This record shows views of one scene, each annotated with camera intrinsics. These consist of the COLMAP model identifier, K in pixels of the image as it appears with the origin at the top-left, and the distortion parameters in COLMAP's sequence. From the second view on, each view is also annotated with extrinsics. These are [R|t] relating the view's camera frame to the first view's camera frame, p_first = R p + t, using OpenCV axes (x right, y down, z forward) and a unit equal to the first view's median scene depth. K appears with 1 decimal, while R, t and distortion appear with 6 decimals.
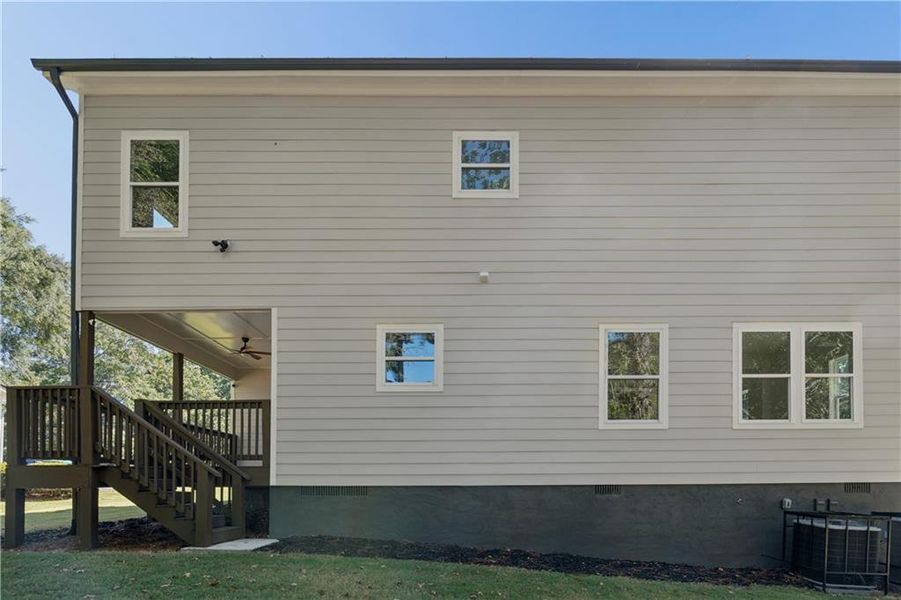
lens RADIAL K [[357.4, 0, 450.5], [0, 357.4, 318.6], [0, 0, 1]] dist [-0.000962, -0.000059]
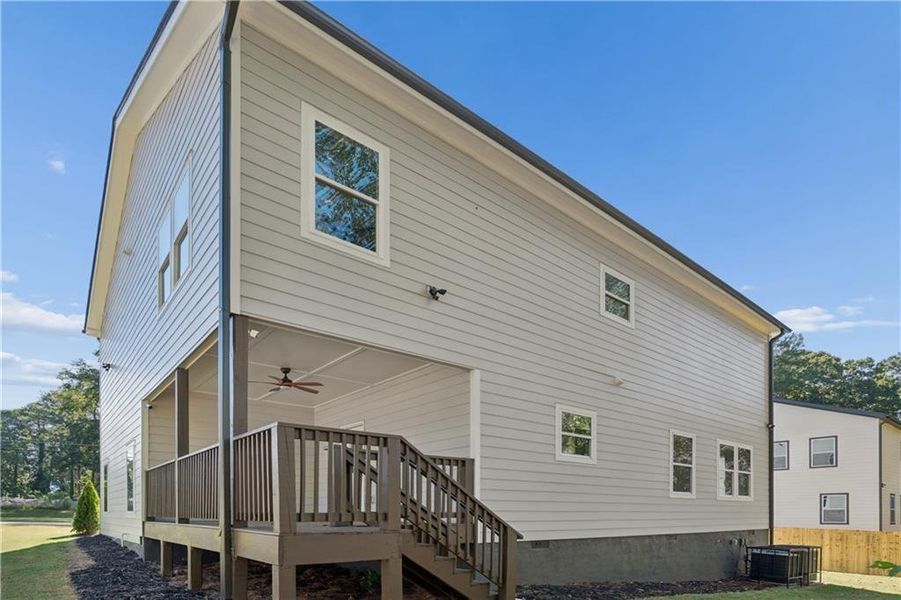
lens RADIAL K [[433.9, 0, 448.7], [0, 433.9, 309.5], [0, 0, 1]] dist [-0.001682, 0.000026]
pose [[0.793922, 0.265269, 0.547101, -1.308501], [-0.221704, 0.964158, -0.145760, 0.005087], [-0.566158, -0.005572, 0.824278, -0.012845]]
